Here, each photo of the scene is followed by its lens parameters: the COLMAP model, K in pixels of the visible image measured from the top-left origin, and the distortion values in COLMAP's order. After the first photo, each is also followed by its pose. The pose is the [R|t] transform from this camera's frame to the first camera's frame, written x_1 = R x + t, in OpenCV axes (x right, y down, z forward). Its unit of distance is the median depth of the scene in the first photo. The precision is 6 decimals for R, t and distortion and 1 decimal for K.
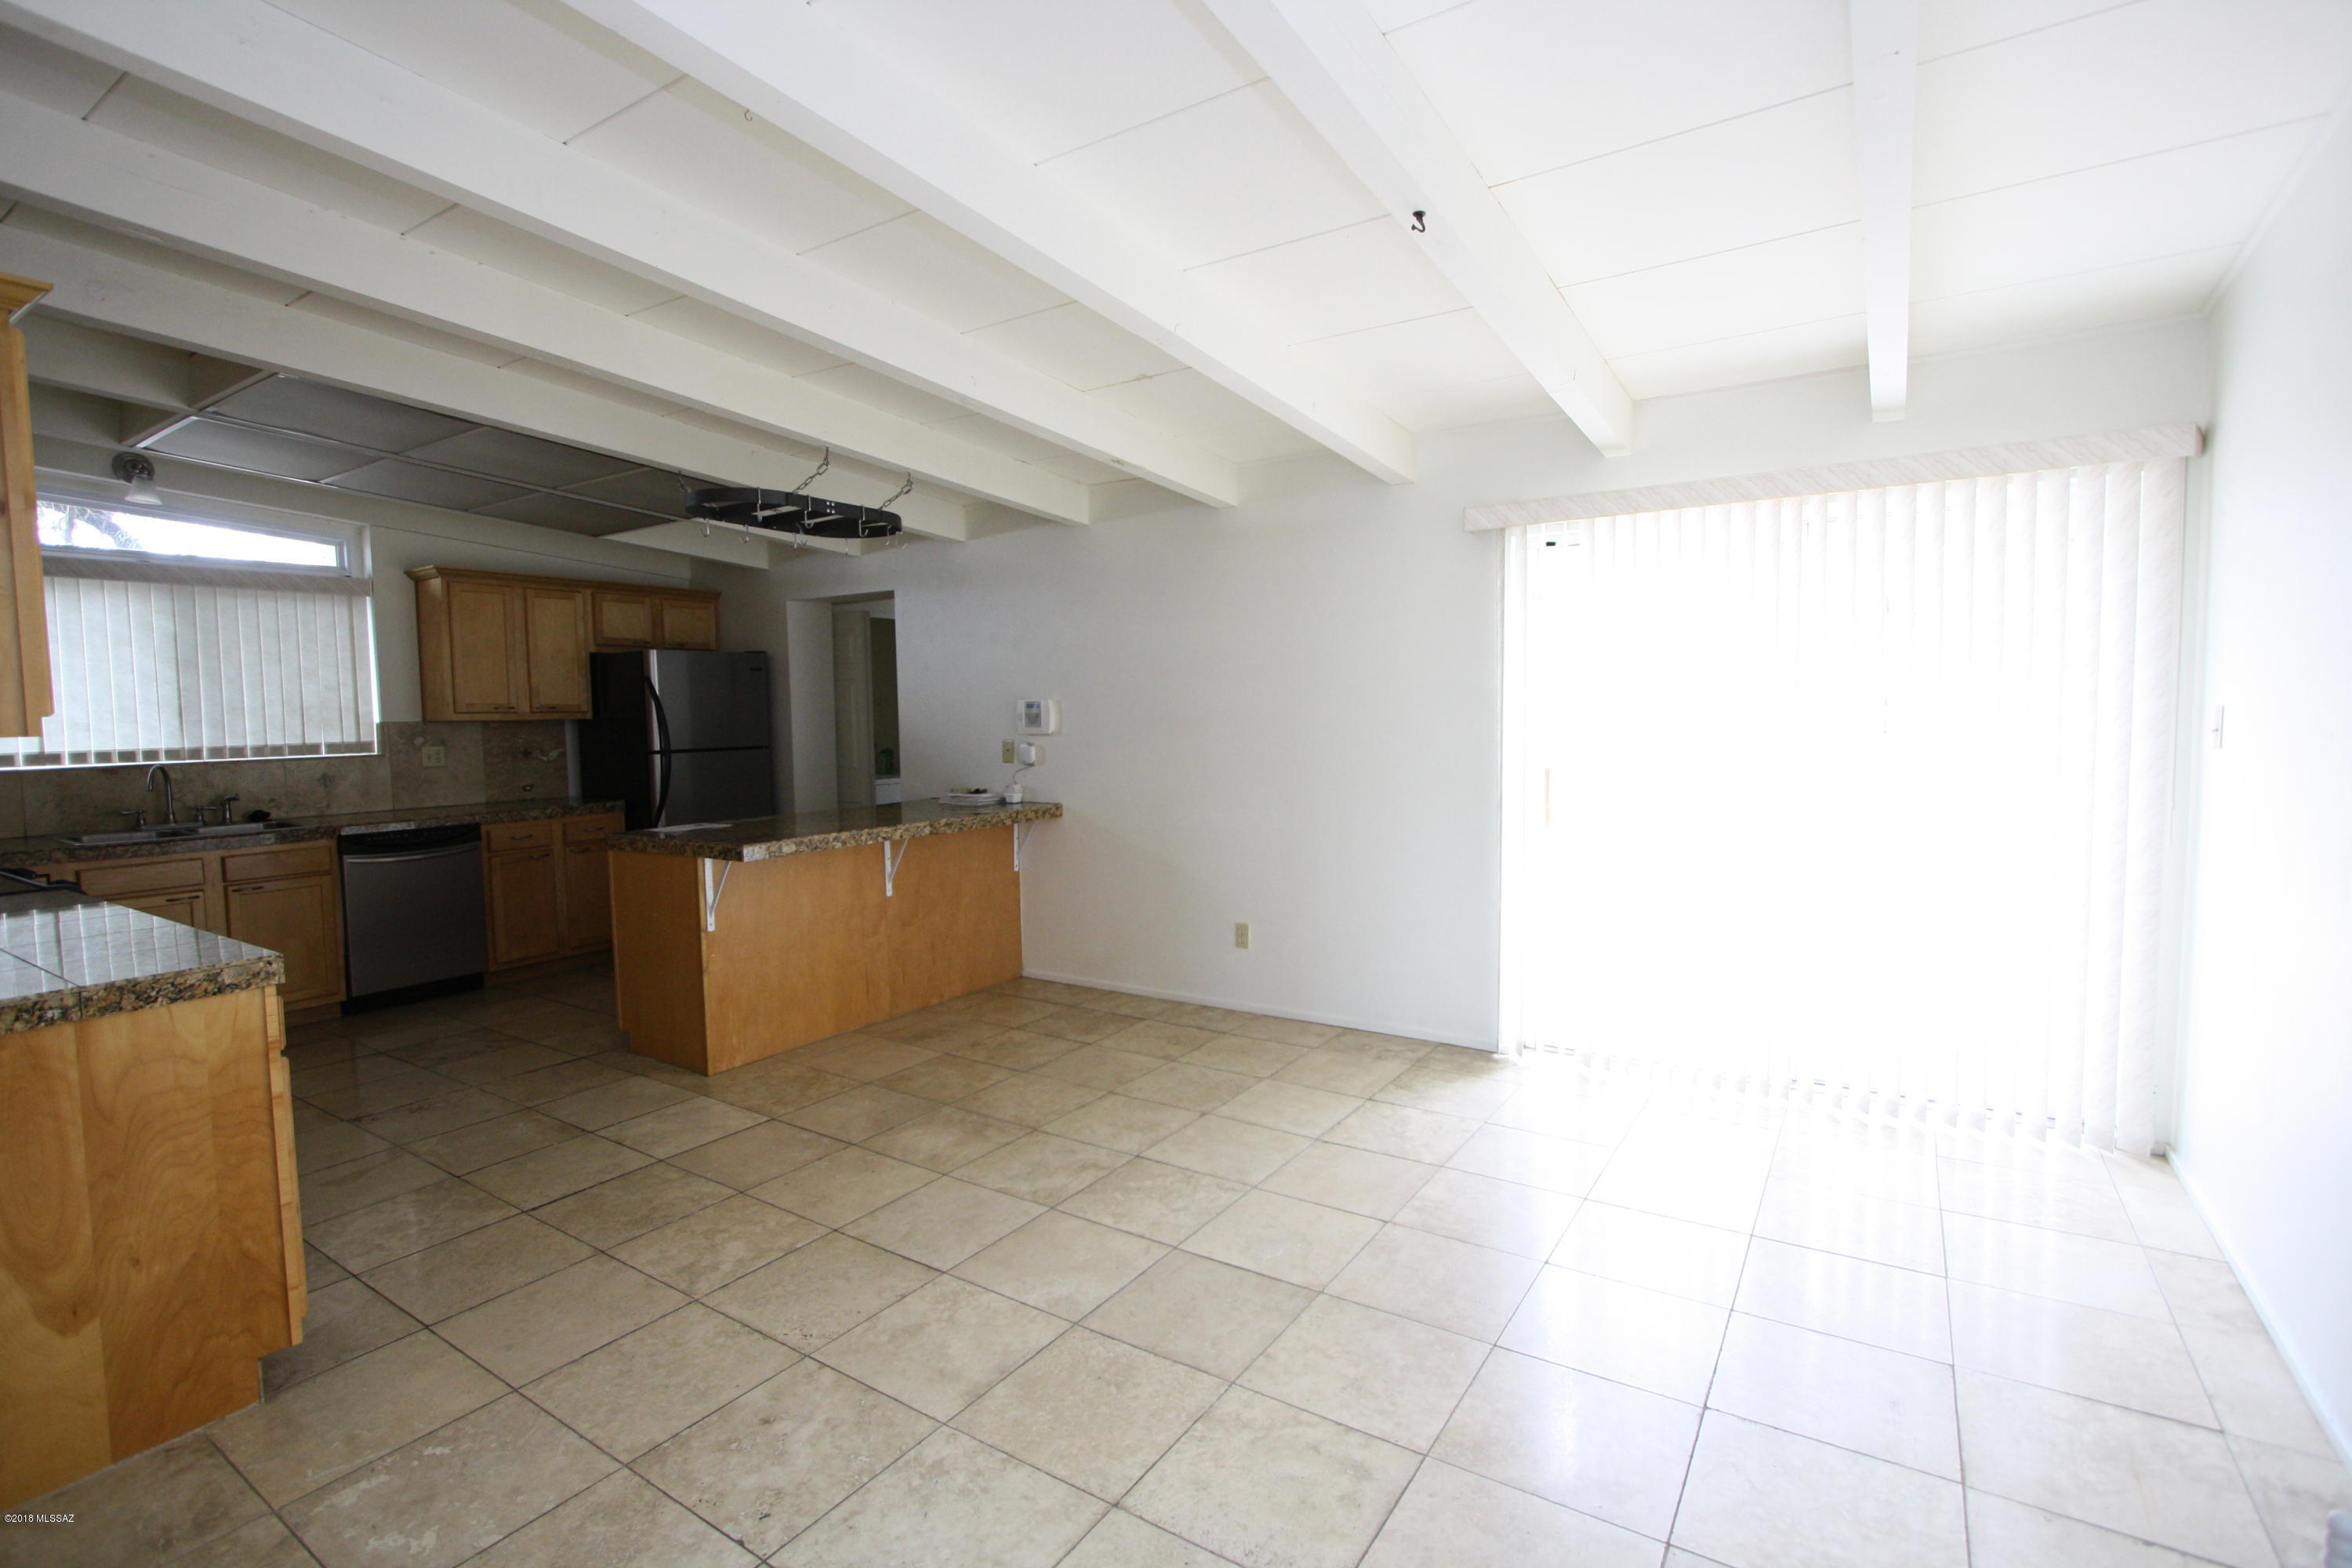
lens RADIAL K [[1093.8, 0, 1163.7], [0, 1093.8, 788.8], [0, 0, 1]] dist [-0.015797, 0.002523]
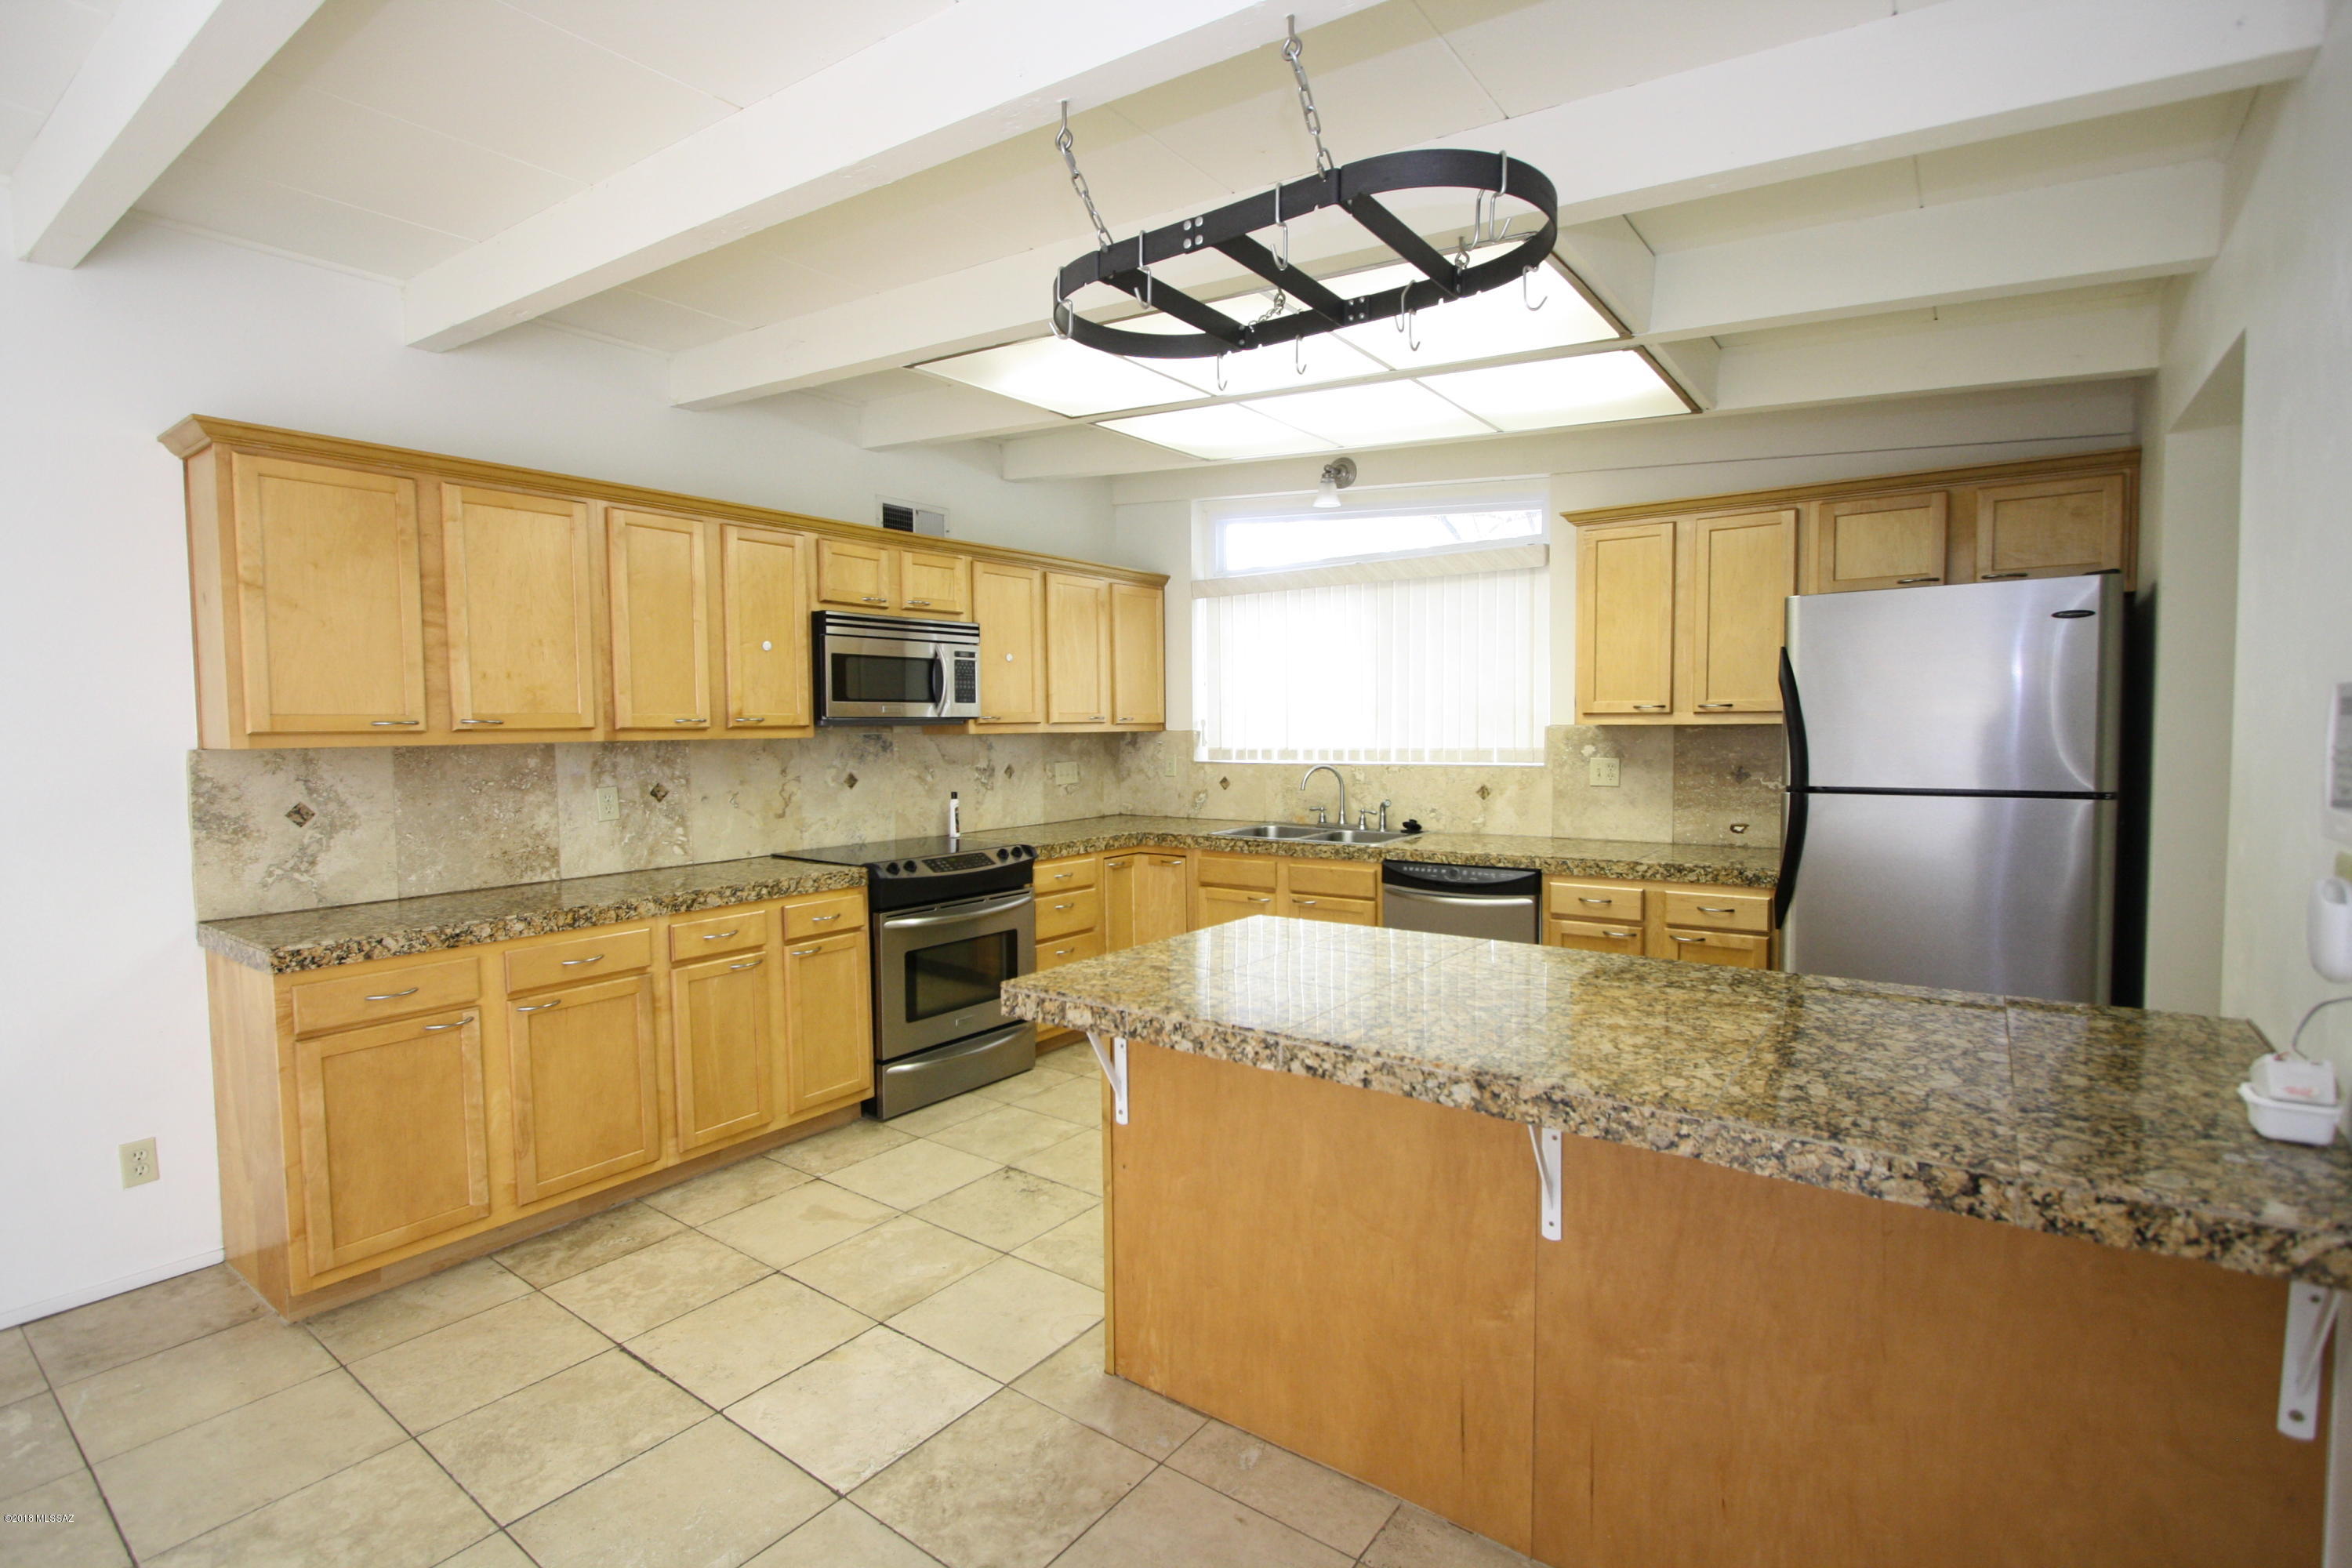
lens RADIAL K [[1093.8, 0, 1161.4], [0, 1093.8, 790.8], [0, 0, 1]] dist [-0.015797, 0.002523]
pose [[-0.057393, 0.076743, -0.995398, 0.105287], [-0.060335, 0.994952, 0.080187, -0.071914], [0.996527, 0.064659, -0.052473, 0.909828]]
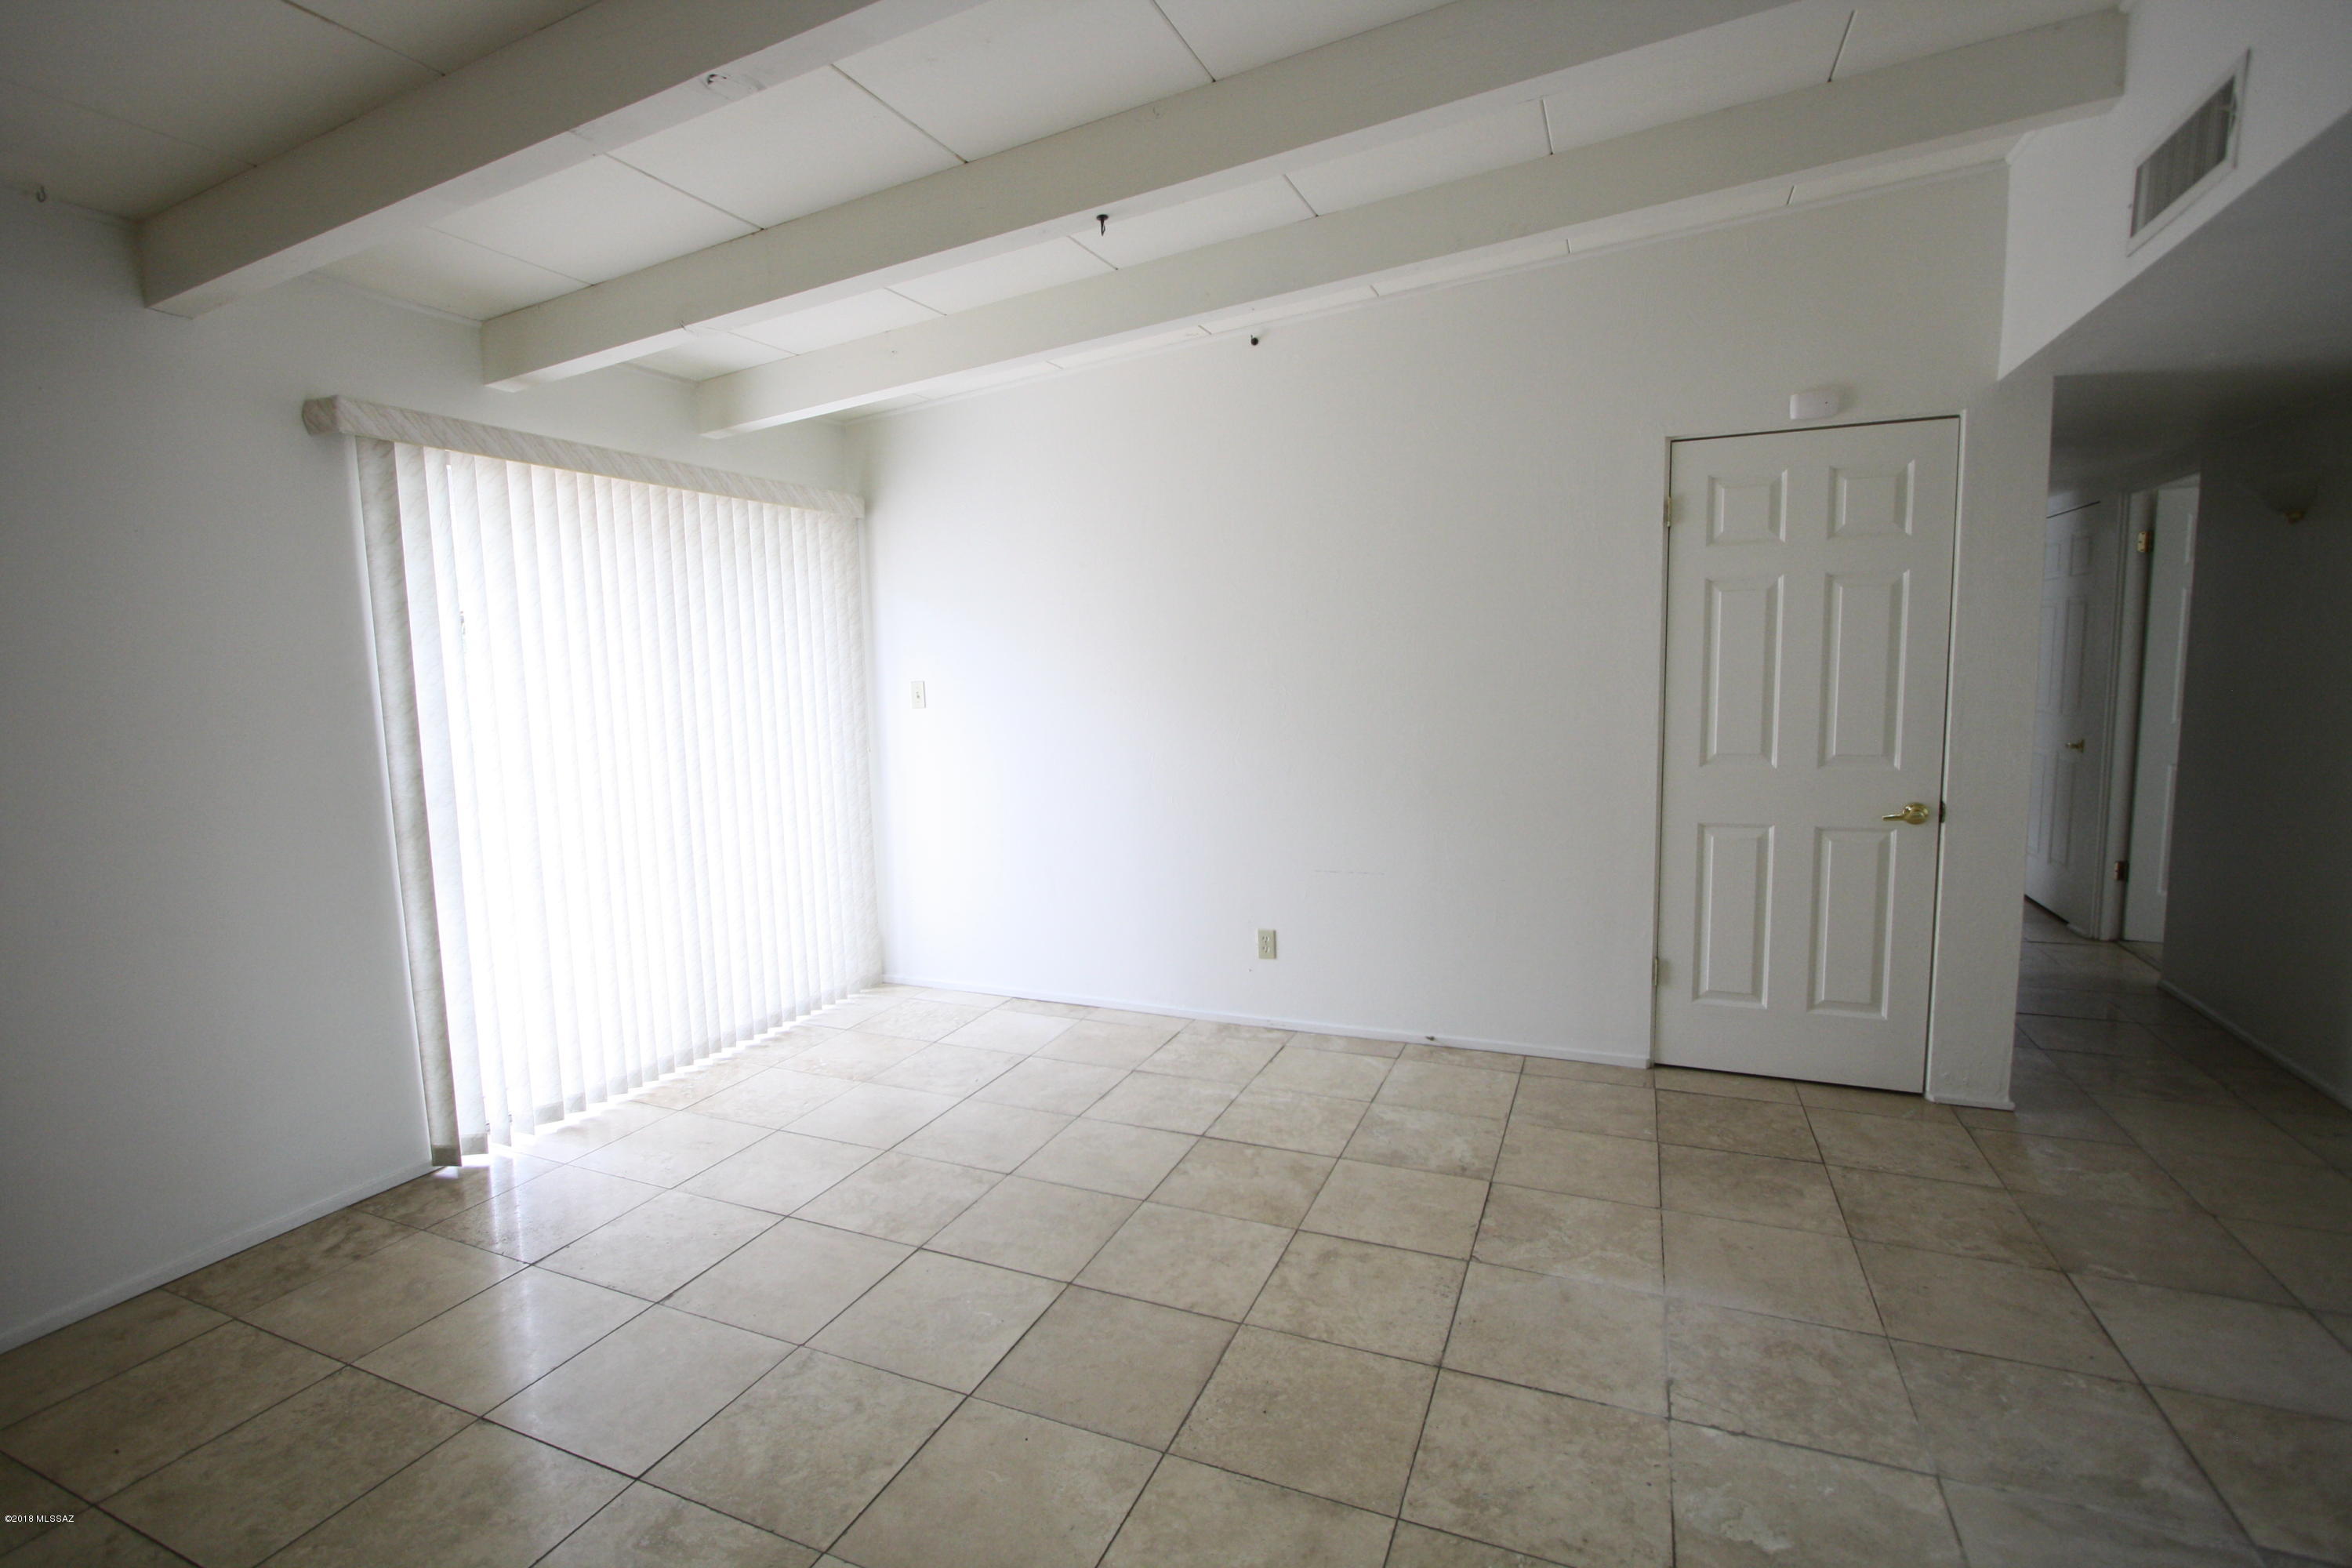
lens RADIAL K [[1093.8, 0, 1157.2], [0, 1093.8, 786.6], [0, 0, 1]] dist [-0.015797, 0.002523]
pose [[-0.179139, -0.087891, 0.979890, -0.419484], [0.099480, 0.989278, 0.106920, -0.036208], [-0.978781, 0.116633, -0.168475, 0.561959]]
